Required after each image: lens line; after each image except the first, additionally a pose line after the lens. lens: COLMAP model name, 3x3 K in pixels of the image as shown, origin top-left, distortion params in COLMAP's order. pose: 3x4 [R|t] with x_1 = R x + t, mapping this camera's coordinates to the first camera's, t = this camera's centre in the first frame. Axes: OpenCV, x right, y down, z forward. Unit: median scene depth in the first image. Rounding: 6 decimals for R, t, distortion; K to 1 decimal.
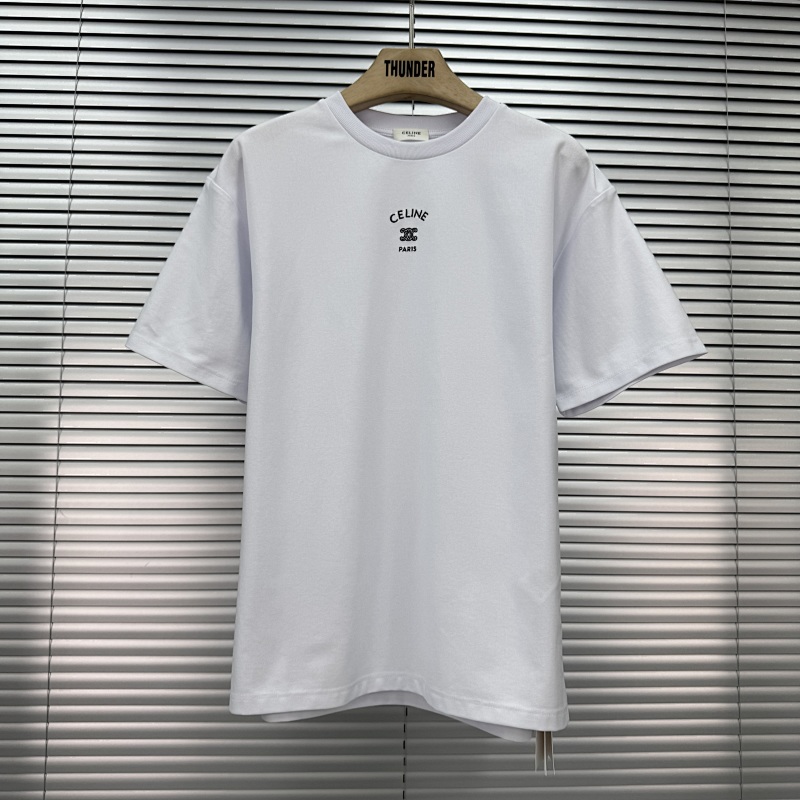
lens RADIAL K [[783.2, 0, 379.3], [0, 783.2, 428.4], [0, 0, 1]] dist [-0.004476, 0.000000]
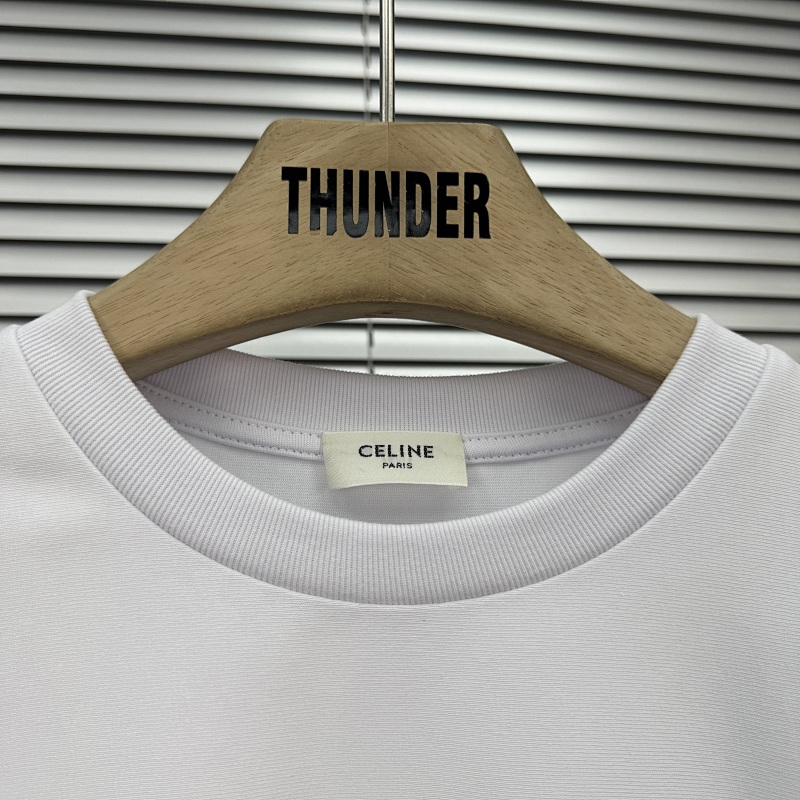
lens RADIAL K [[783.2, 0, 397.9], [0, 783.2, 399.6], [0, 0, 1]] dist [-0.004476, 0.000000]
pose [[0.998242, -0.009962, 0.058423, 0.027272], [0.015647, 0.995095, -0.097678, -0.372041], [-0.057163, 0.098420, 0.993502, 0.757813]]
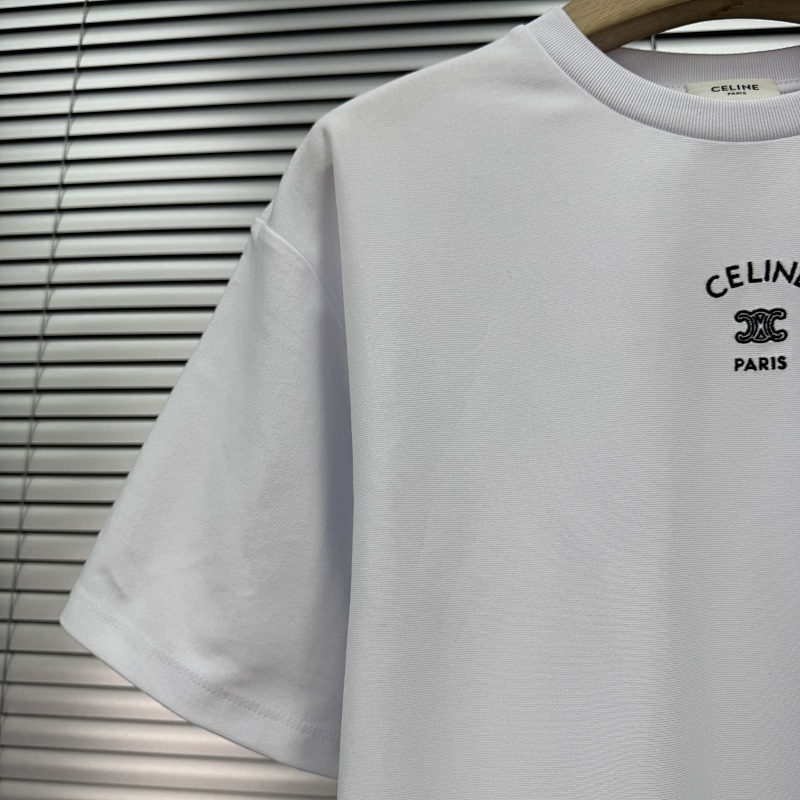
lens RADIAL K [[783.2, 0, 397.0], [0, 783.2, 405.9], [0, 0, 1]] dist [-0.004476, 0.000000]
pose [[0.983850, -0.027812, -0.176821, -0.067812], [0.003253, 0.990471, -0.137686, -0.153820], [0.178966, 0.134888, 0.974565, 0.589142]]
